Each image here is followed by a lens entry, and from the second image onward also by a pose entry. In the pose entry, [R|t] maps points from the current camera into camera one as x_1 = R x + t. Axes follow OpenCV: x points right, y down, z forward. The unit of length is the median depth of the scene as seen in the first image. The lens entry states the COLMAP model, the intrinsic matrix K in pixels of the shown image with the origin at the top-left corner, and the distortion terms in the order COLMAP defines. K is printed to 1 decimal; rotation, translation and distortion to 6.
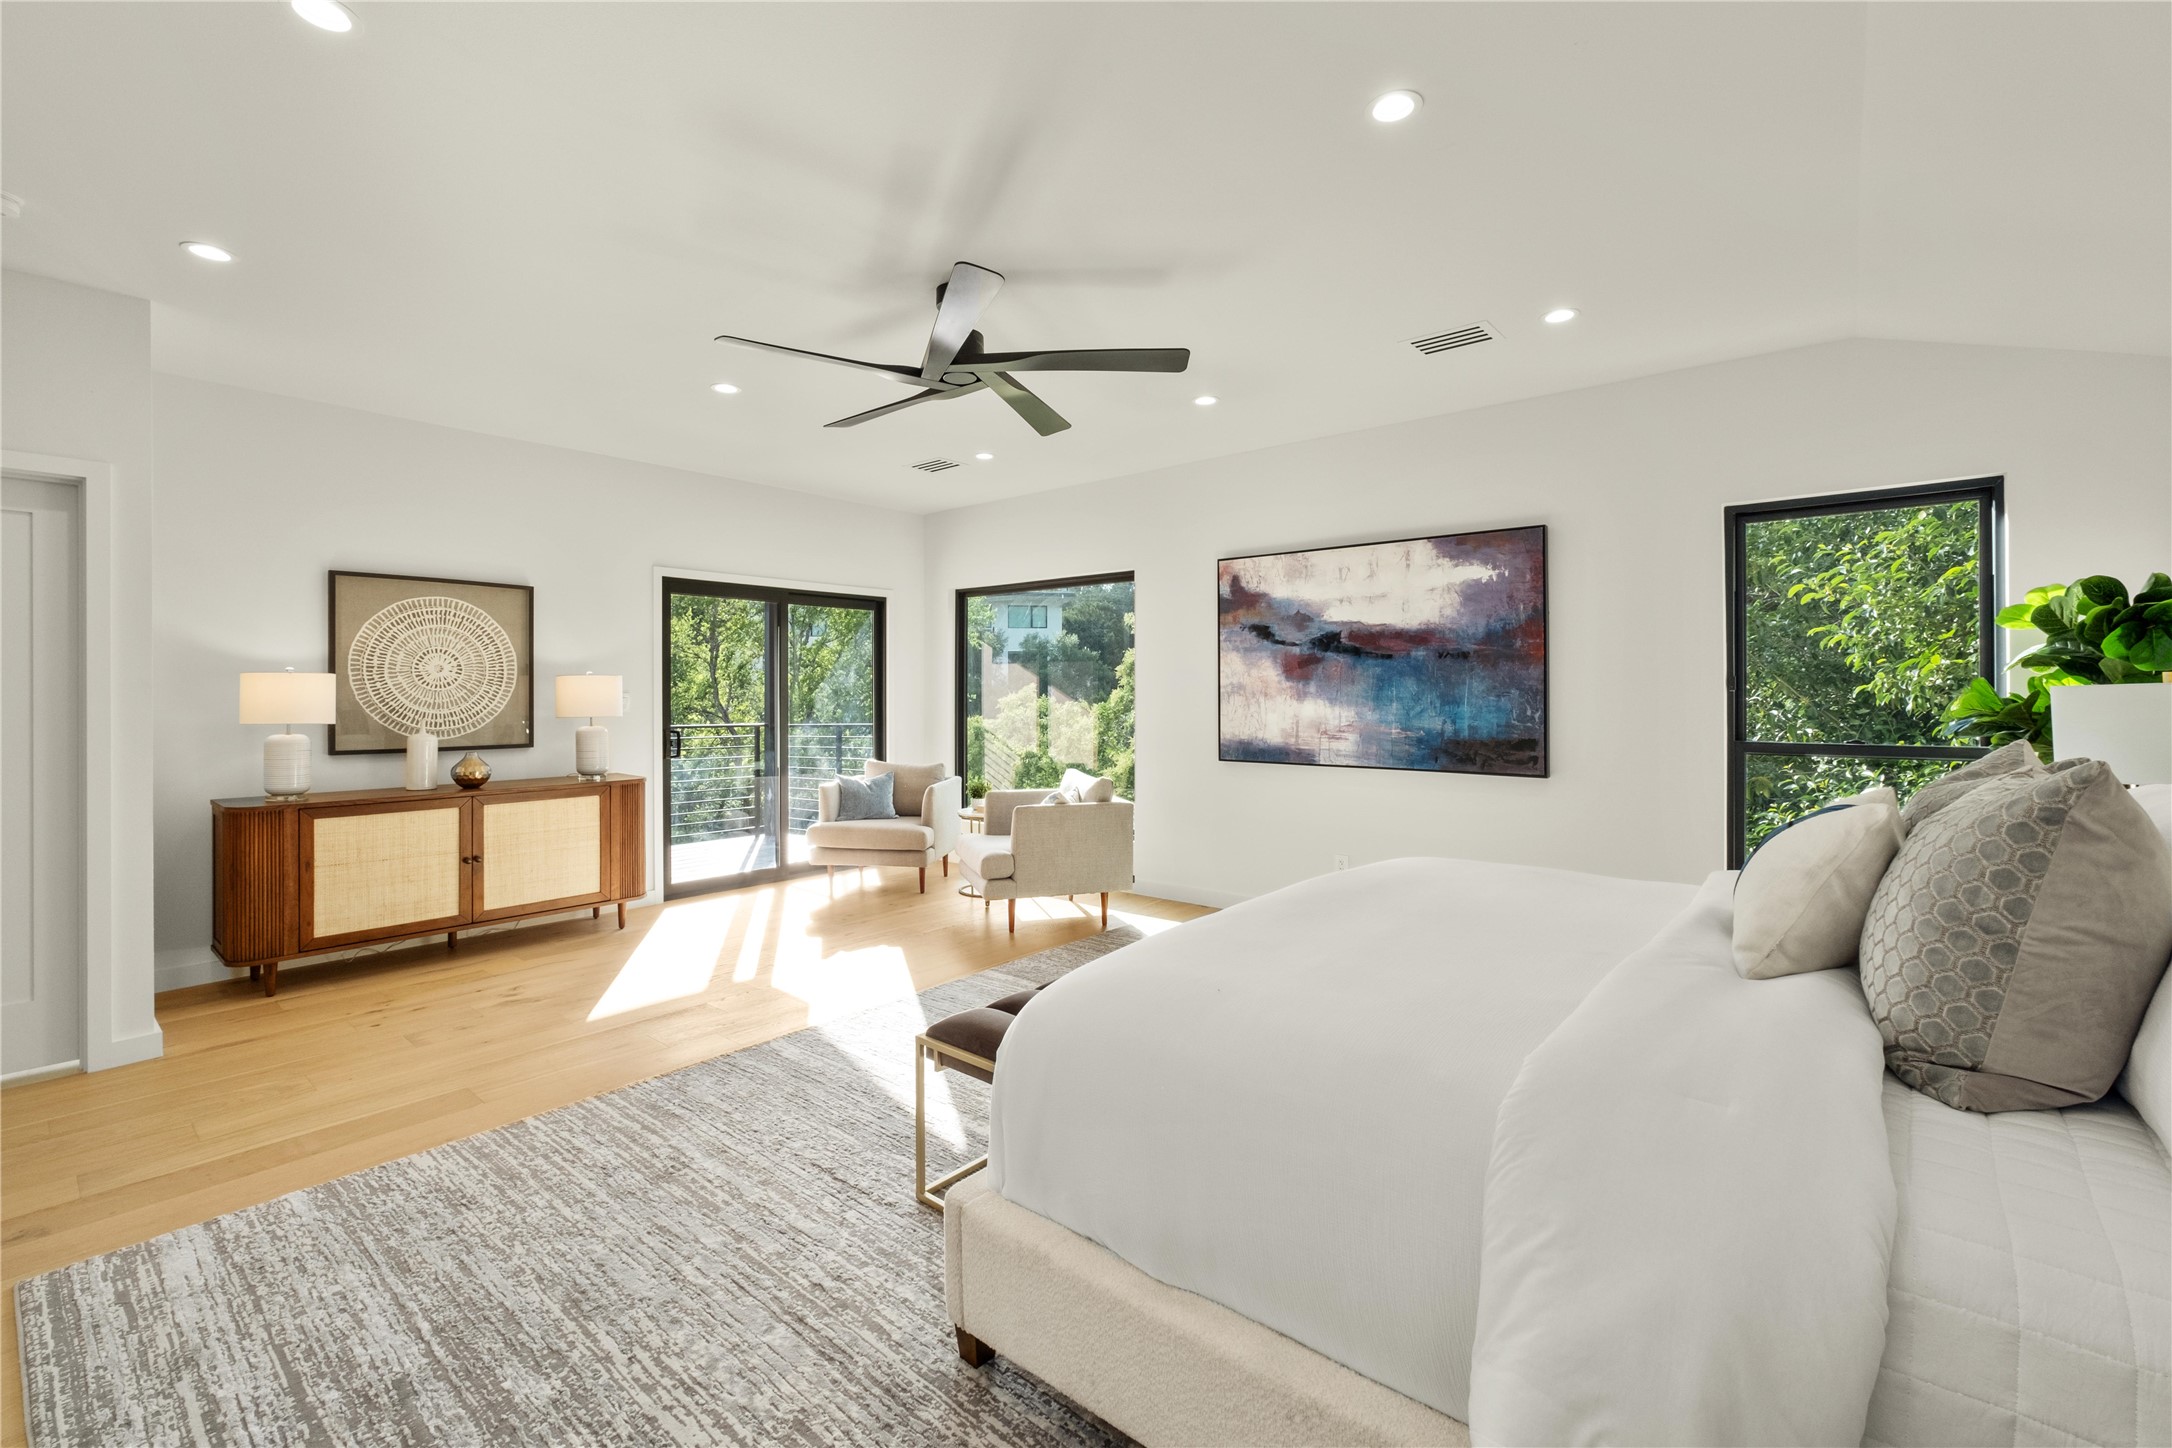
lens RADIAL K [[912.2, 0, 1086.0], [0, 912.2, 707.9], [0, 0, 1]] dist [-0.012376, 0.000831]
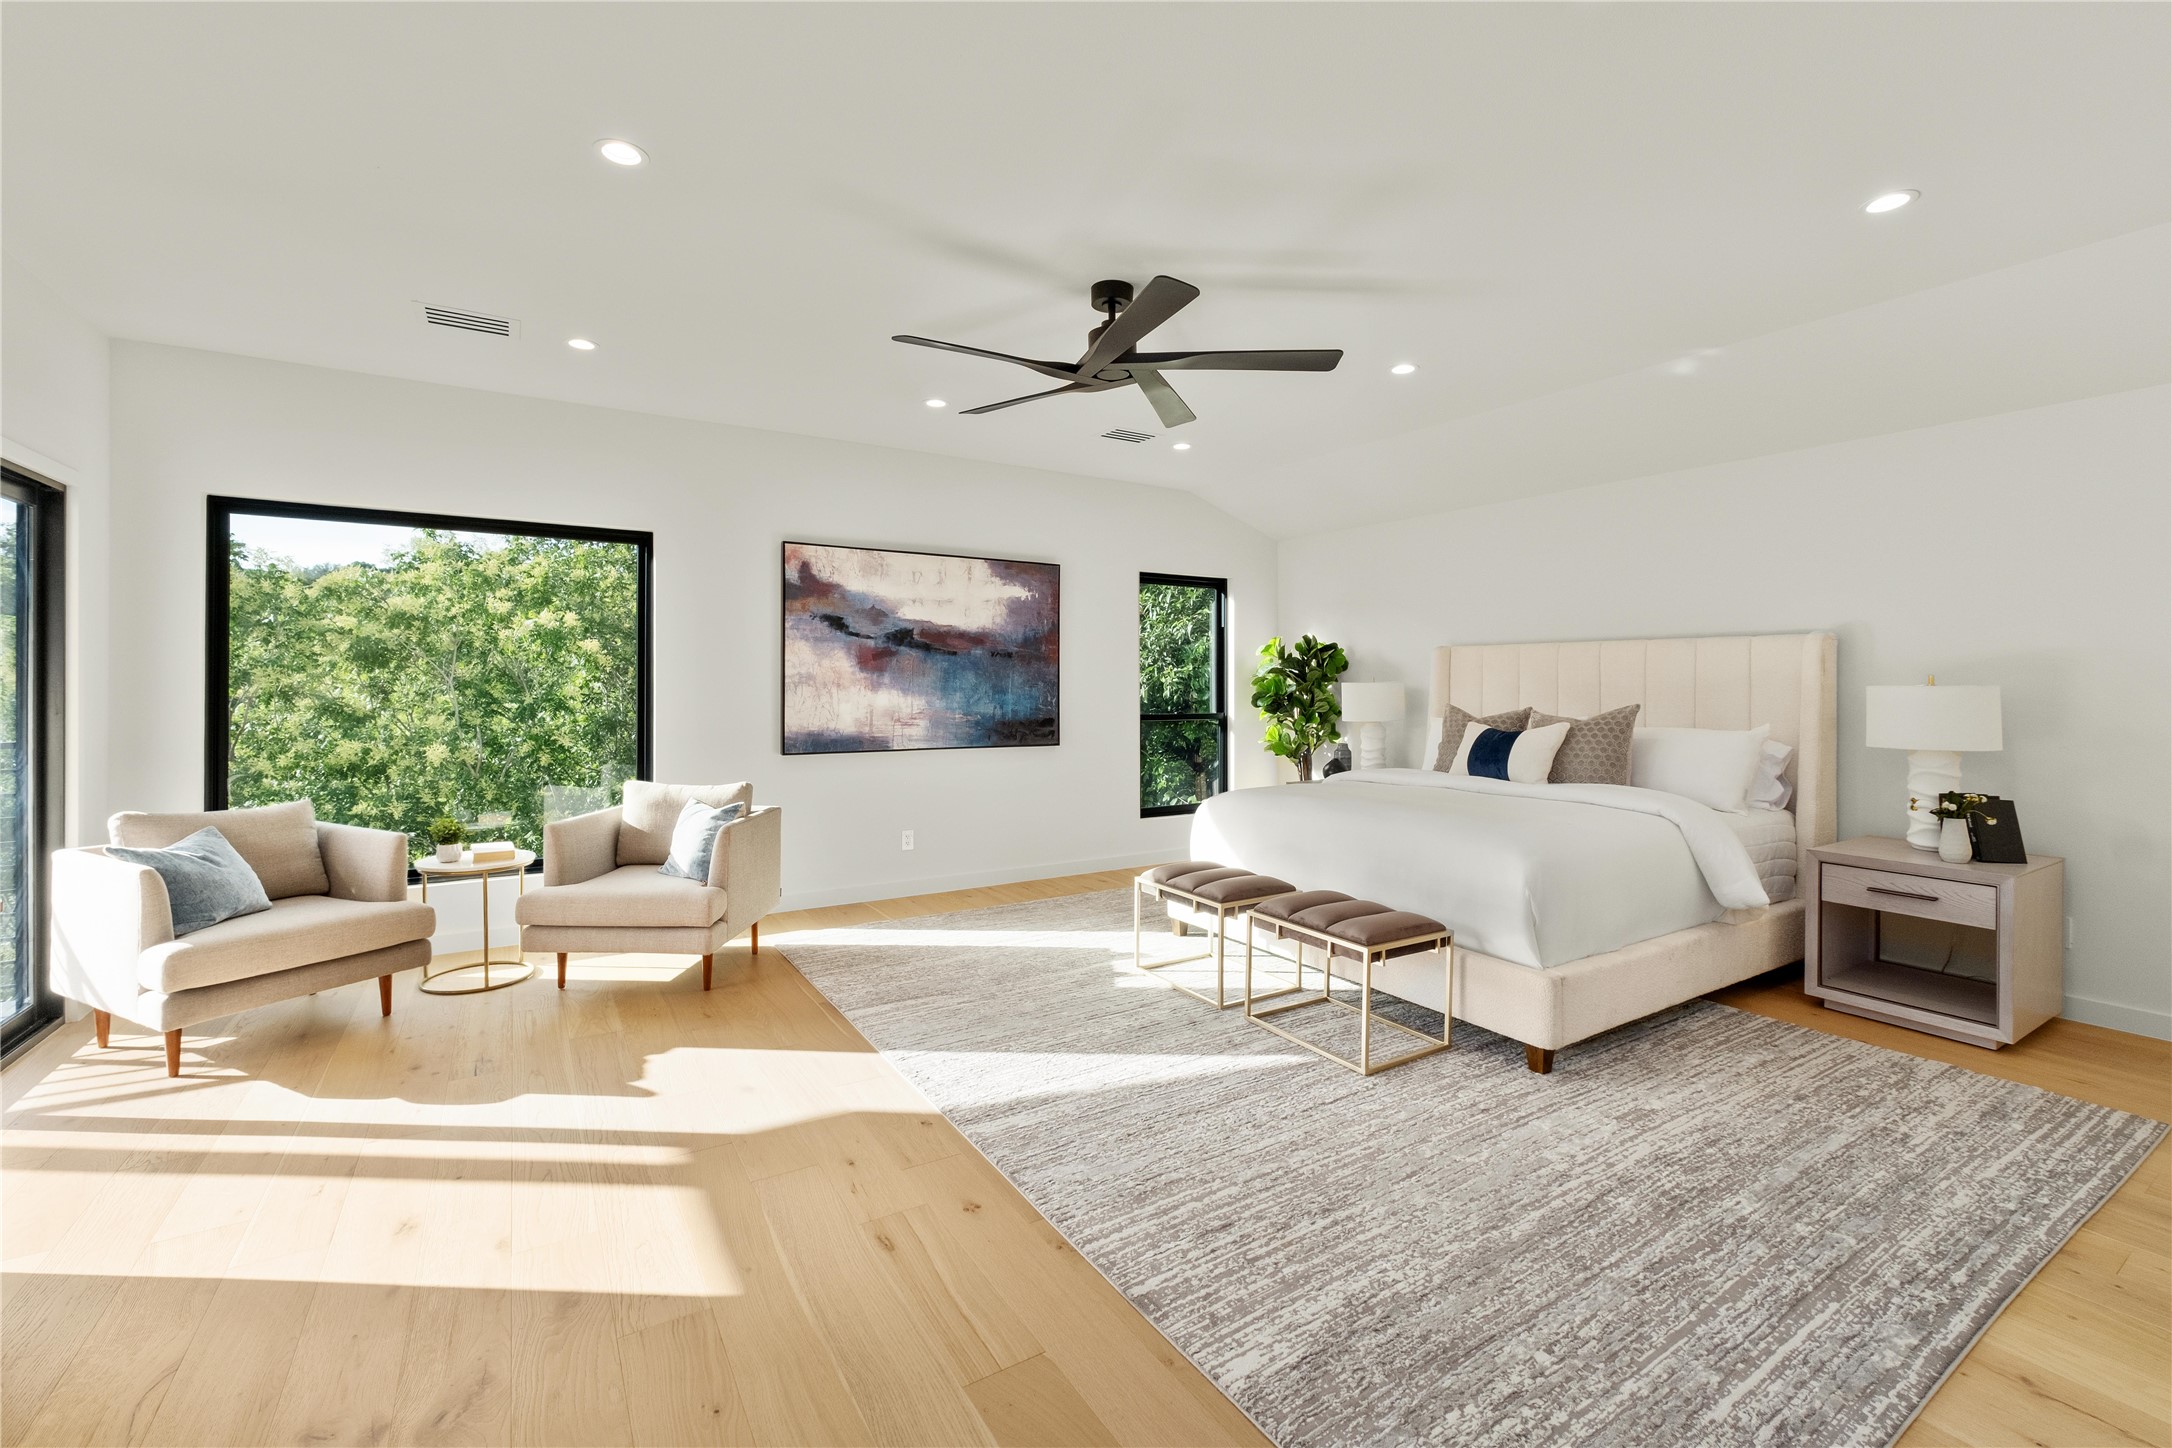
lens RADIAL K [[912.2, 0, 1087.1], [0, 912.2, 705.2], [0, 0, 1]] dist [-0.012376, 0.000831]
pose [[0.313906, -0.020044, 0.949242, -0.725498], [0.010414, 0.999790, 0.017668, -0.008029], [-0.949397, 0.004340, 0.314049, 0.457814]]
